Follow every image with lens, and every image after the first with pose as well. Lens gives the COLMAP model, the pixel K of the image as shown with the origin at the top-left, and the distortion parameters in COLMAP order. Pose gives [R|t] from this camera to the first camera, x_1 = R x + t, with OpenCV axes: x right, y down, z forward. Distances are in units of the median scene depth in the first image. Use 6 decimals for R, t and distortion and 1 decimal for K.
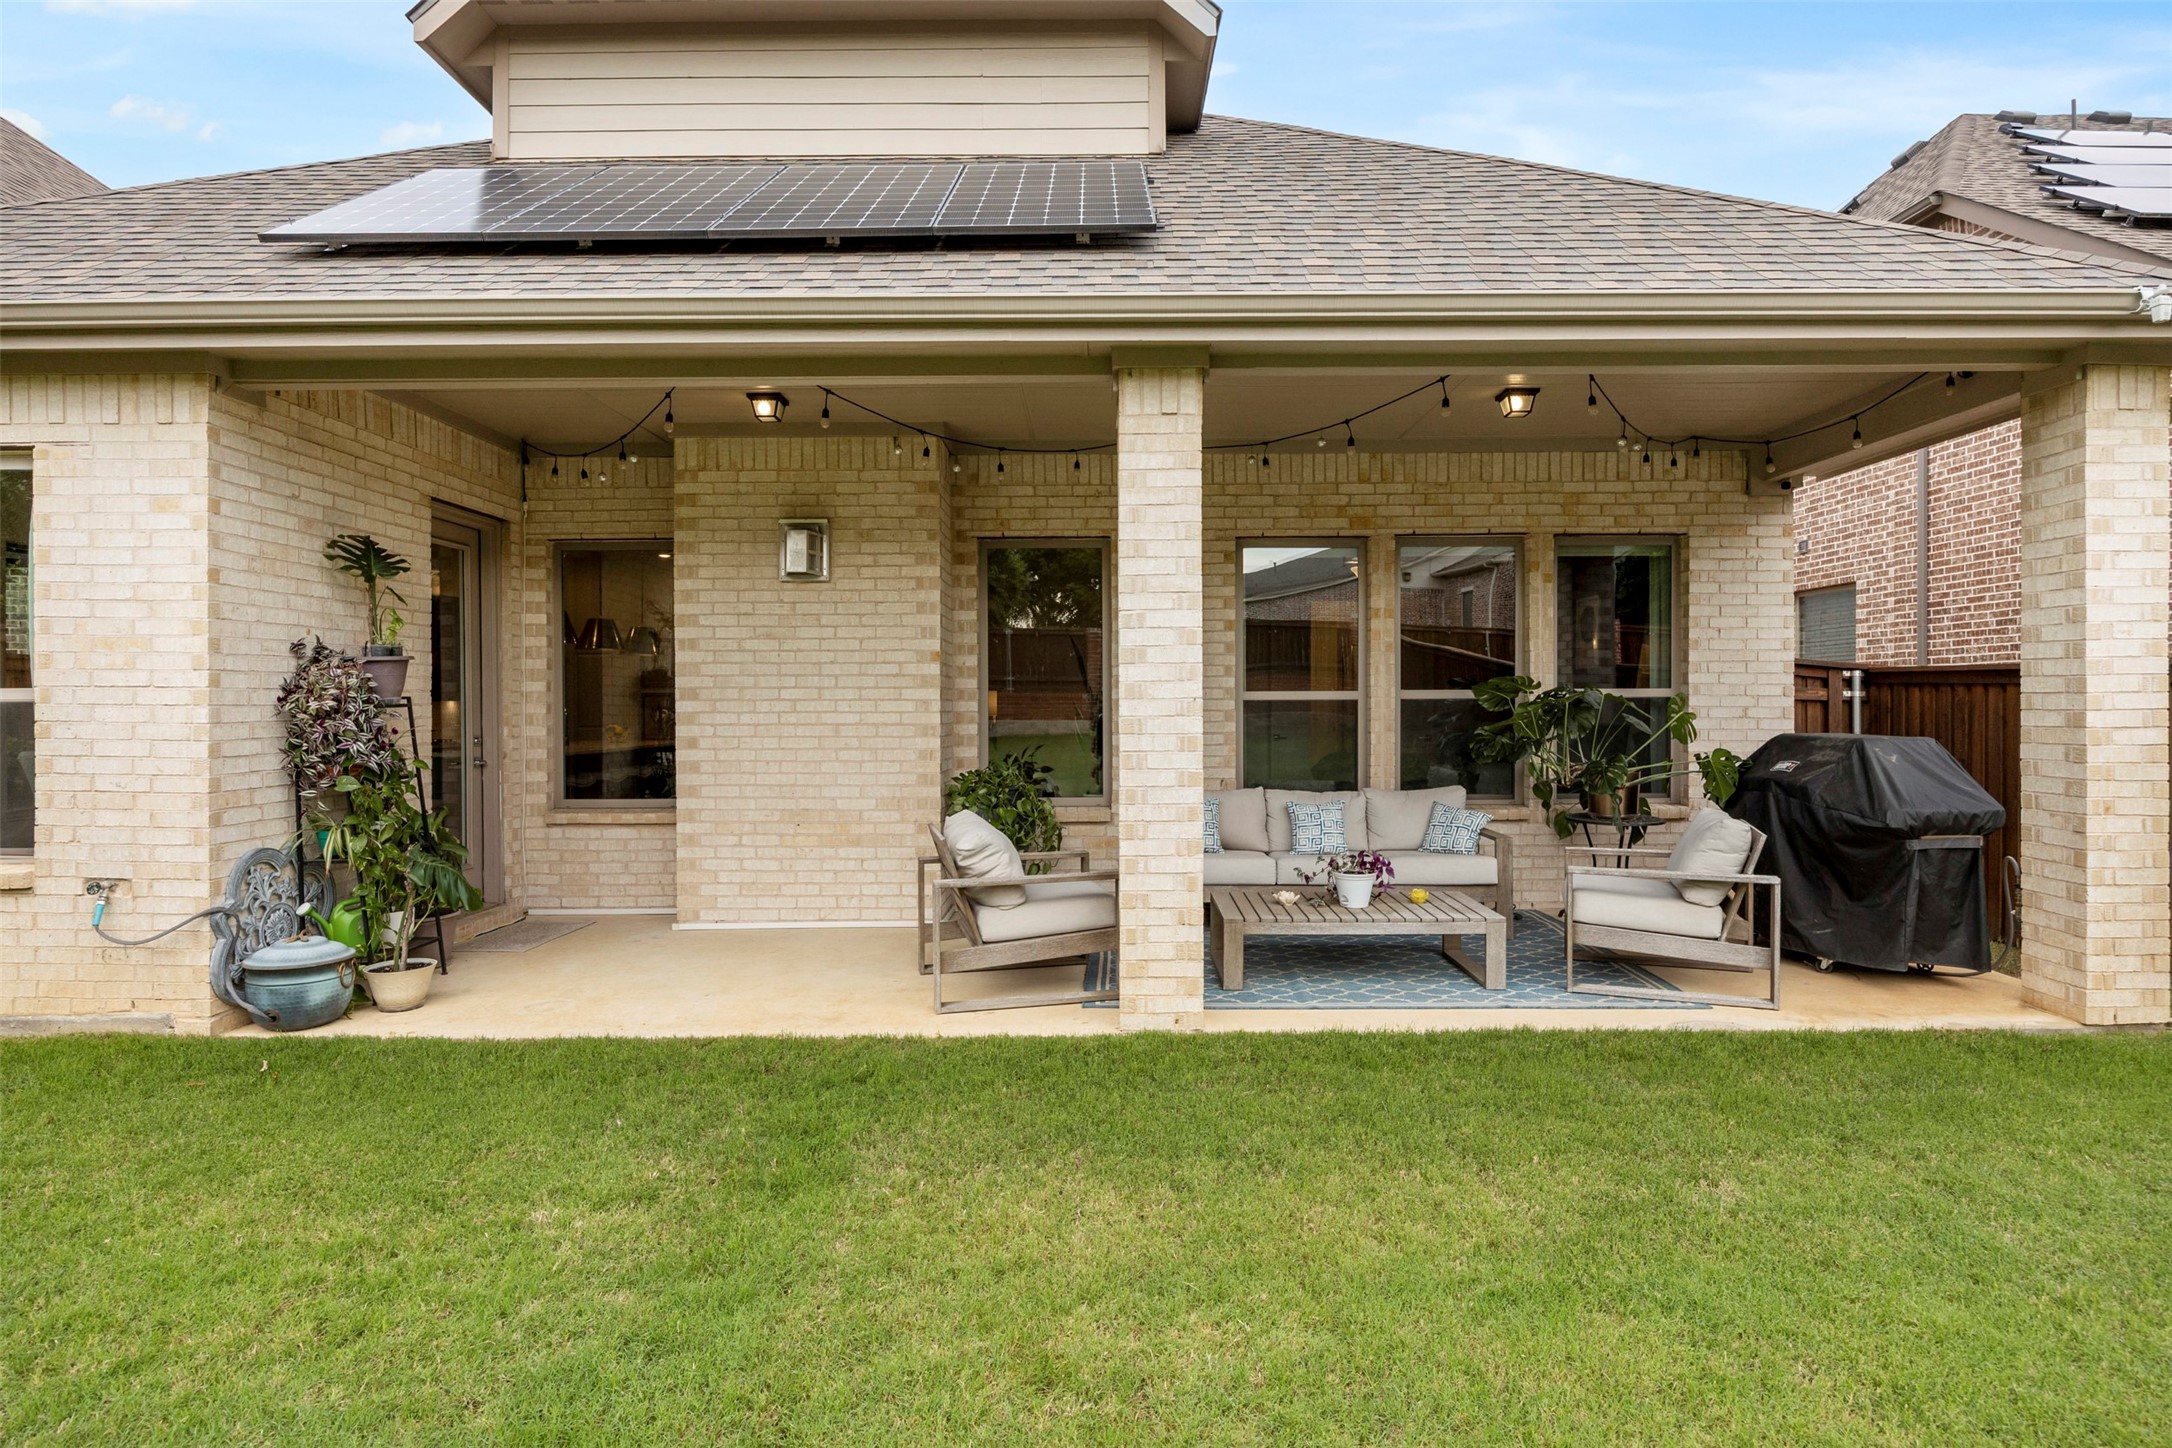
lens RADIAL K [[1154.3, 0, 1095.6], [0, 1154.3, 711.9], [0, 0, 1]] dist [-0.001804, -0.000539]
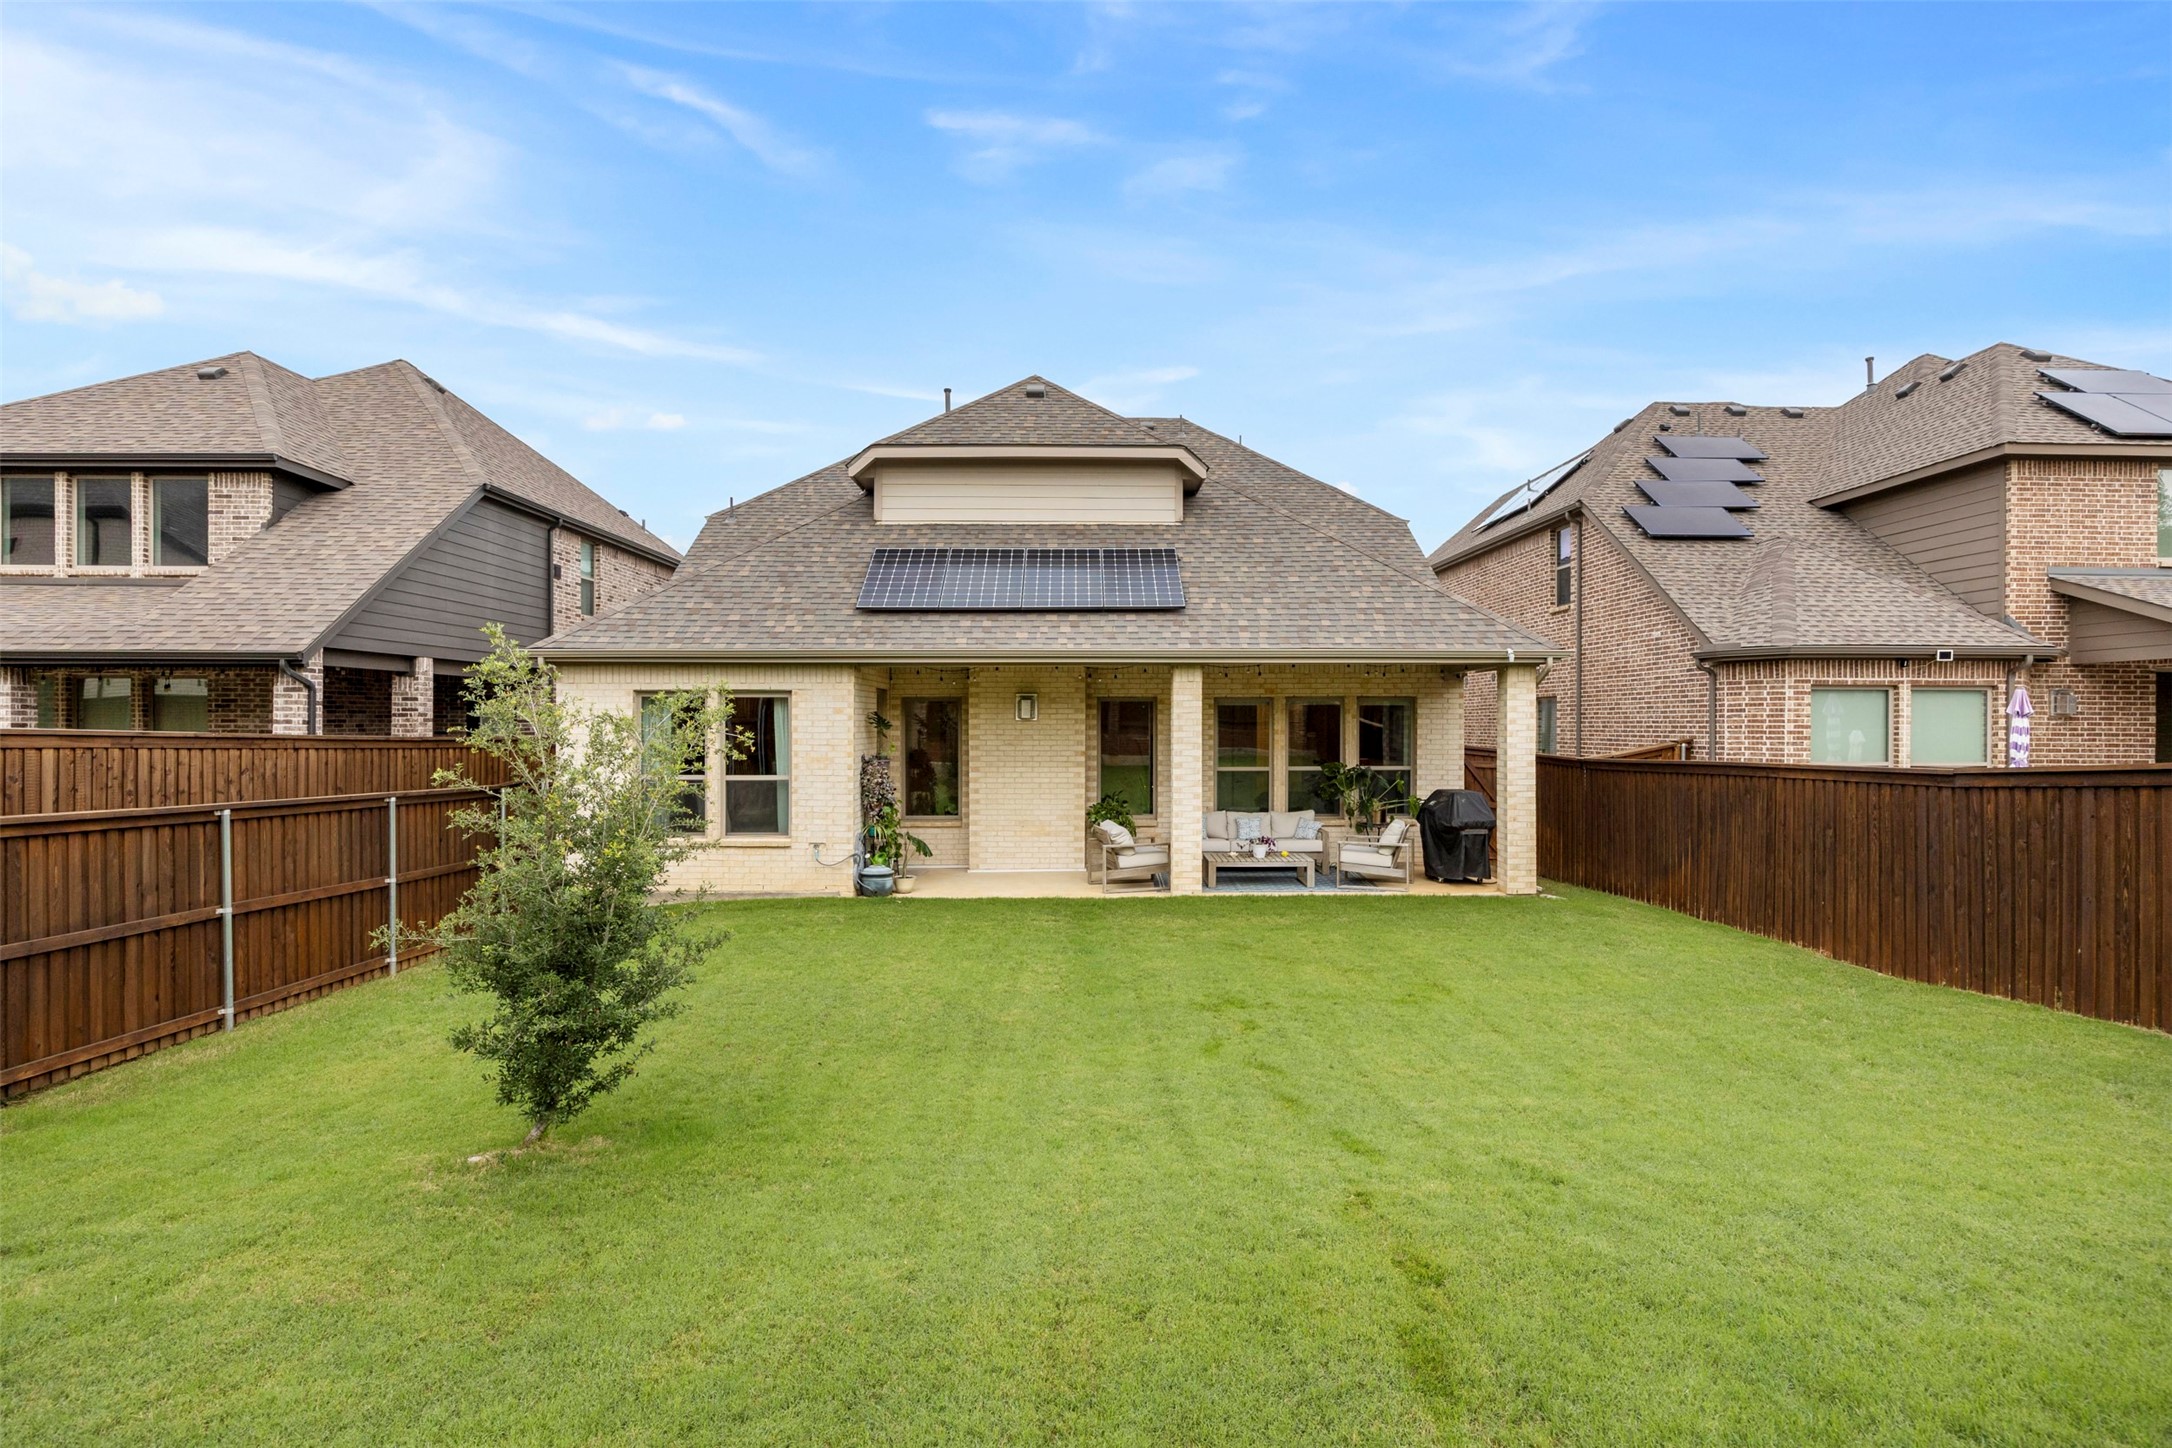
lens RADIAL K [[1154.3, 0, 1101.4], [0, 1154.3, 728.4], [0, 0, 1]] dist [-0.001804, -0.000539]
pose [[0.999719, 0.003337, 0.023463, -0.188167], [-0.003298, 0.999993, -0.001714, -0.112939], [-0.023469, 0.001636, 0.999723, -1.554896]]
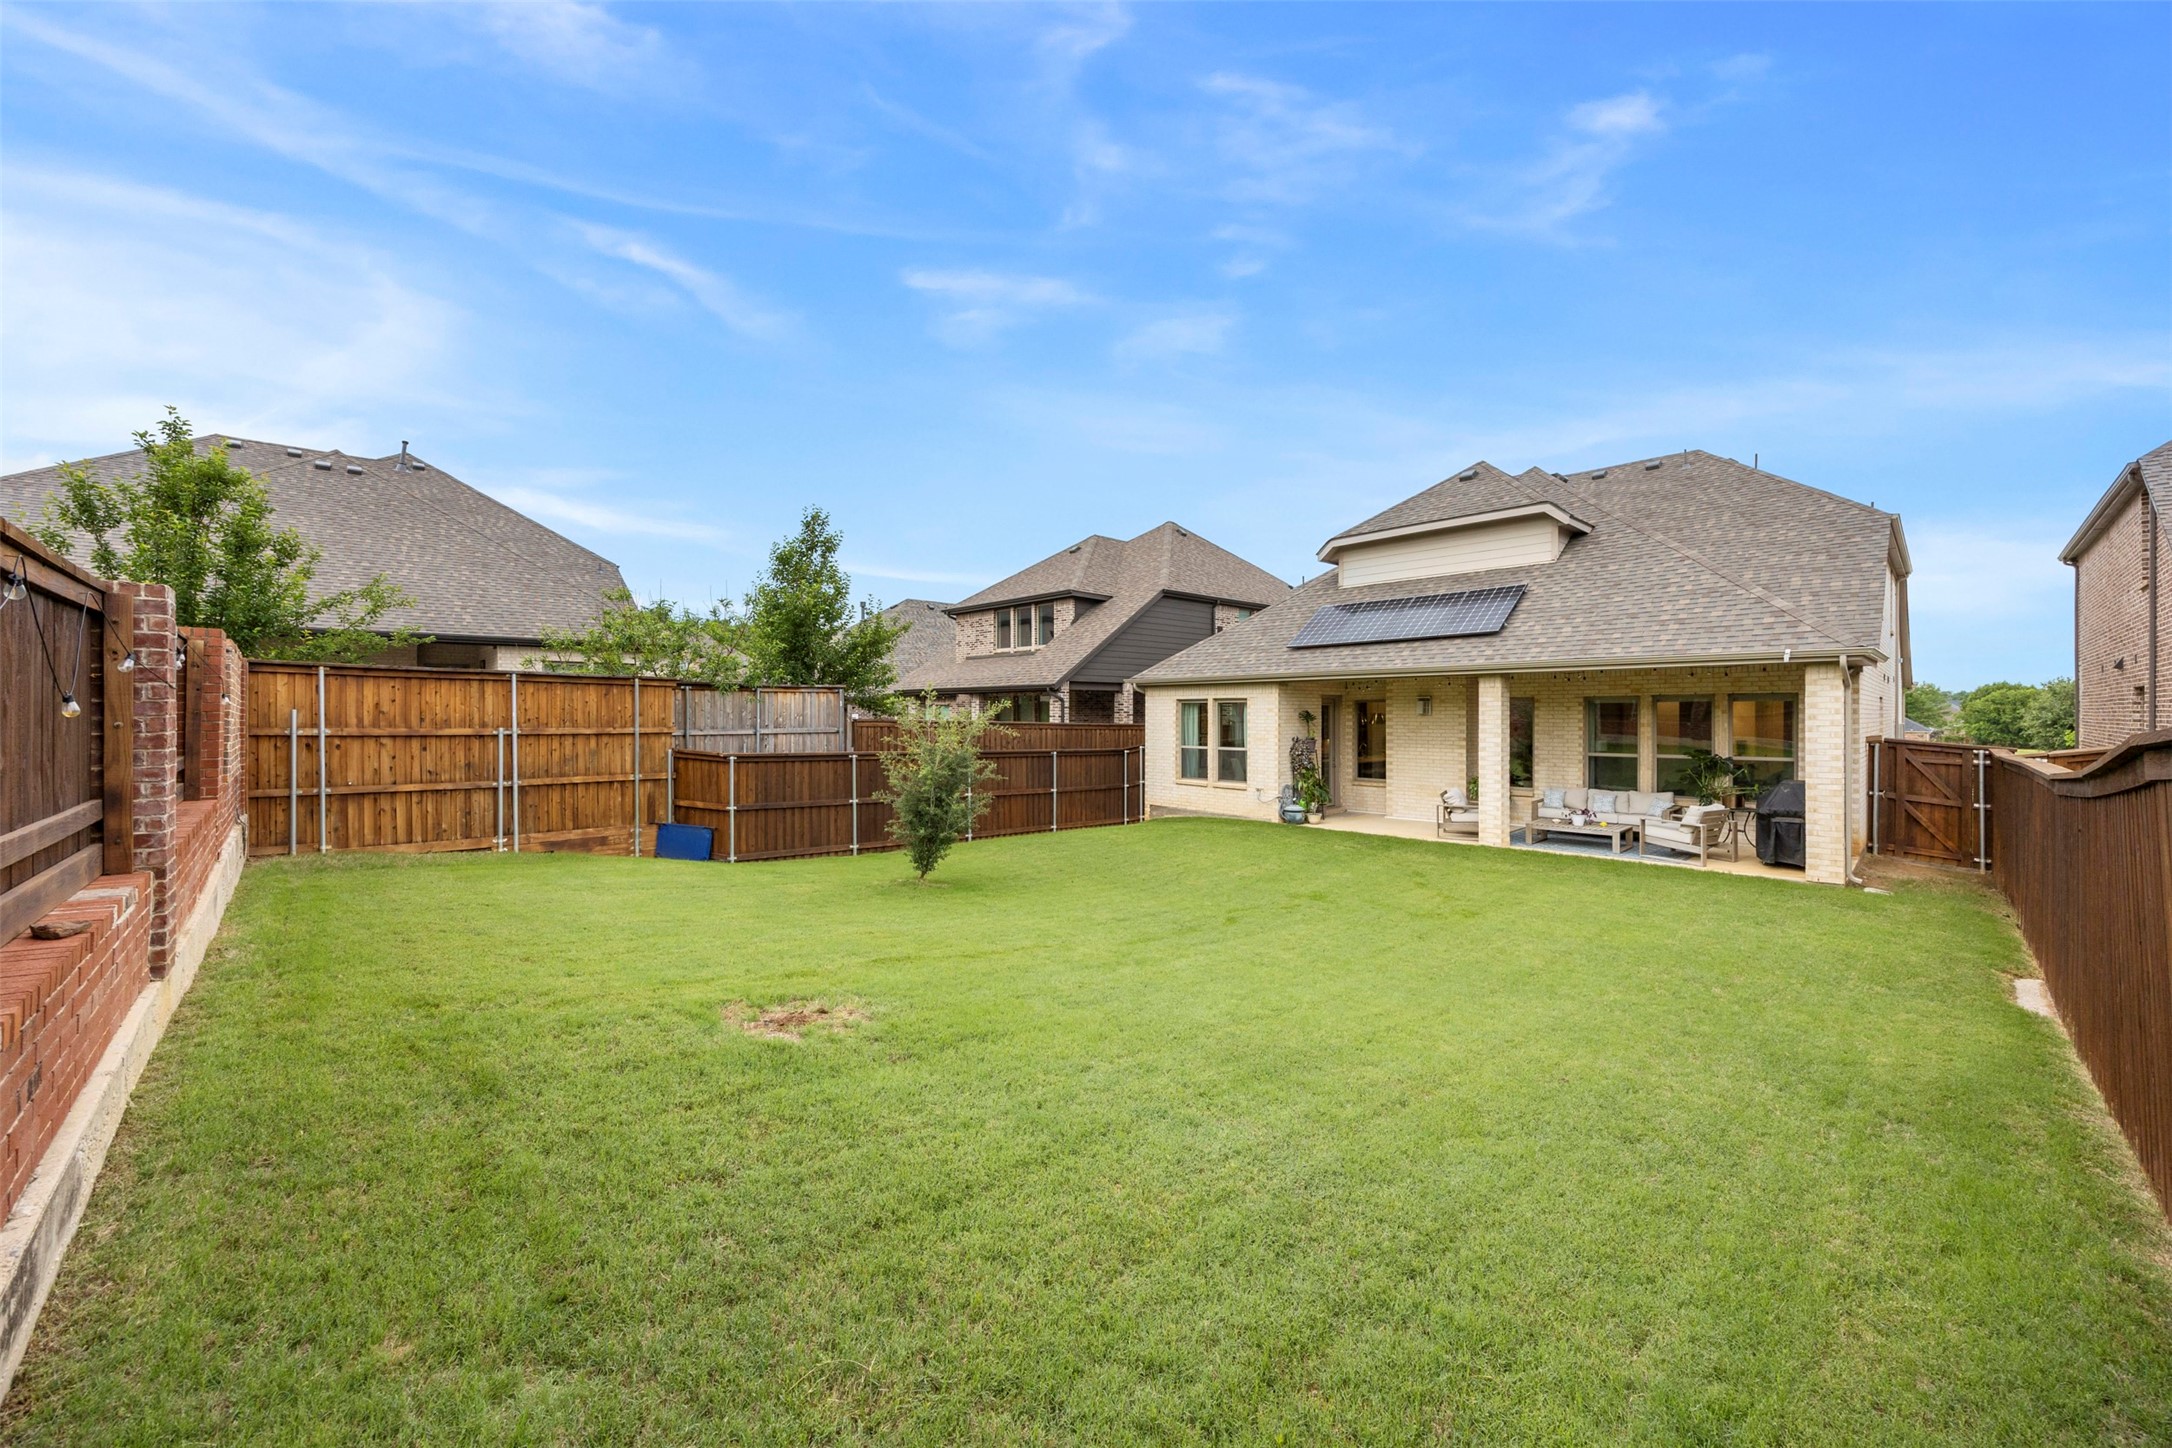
lens RADIAL K [[822.8, 0, 1089.6], [0, 822.8, 713.5], [0, 0, 1]] dist [0.000617, 0.000113]
pose [[0.696869, 0.001802, -0.717196, 0.915558], [-0.006638, 0.999970, -0.003938, -0.123850], [0.717167, 0.007505, 0.696861, -1.573705]]
